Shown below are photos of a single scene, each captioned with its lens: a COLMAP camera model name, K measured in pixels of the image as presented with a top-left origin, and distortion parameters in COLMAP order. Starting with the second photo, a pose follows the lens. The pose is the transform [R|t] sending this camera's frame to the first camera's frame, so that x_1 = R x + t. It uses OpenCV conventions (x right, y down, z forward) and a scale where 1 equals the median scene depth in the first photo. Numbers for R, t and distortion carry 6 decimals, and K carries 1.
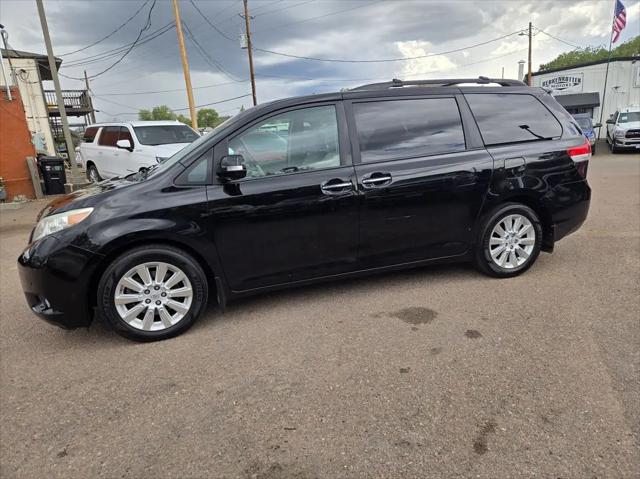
lens RADIAL K [[415.8, 0, 321.4], [0, 415.8, 228.7], [0, 0, 1]] dist [0.071454, -0.053806]
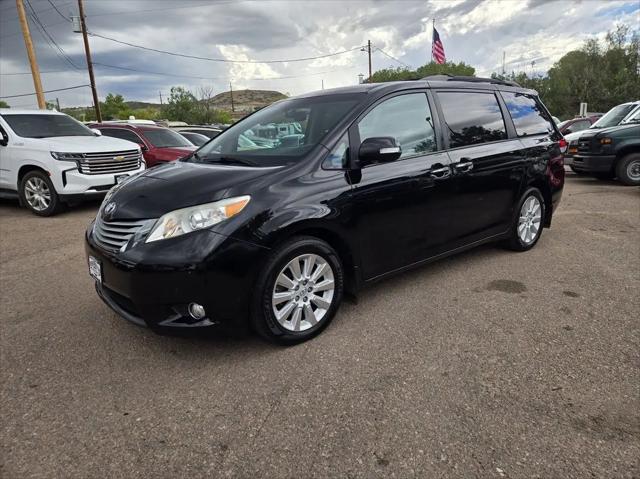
lens RADIAL K [[415.8, 0, 321.4], [0, 415.8, 228.7], [0, 0, 1]] dist [0.071454, -0.053806]
pose [[0.931305, -0.056916, 0.359766, -0.665589], [0.059658, 0.998213, 0.003489, 0.022887], [-0.359321, 0.018214, 0.933036, 0.142718]]
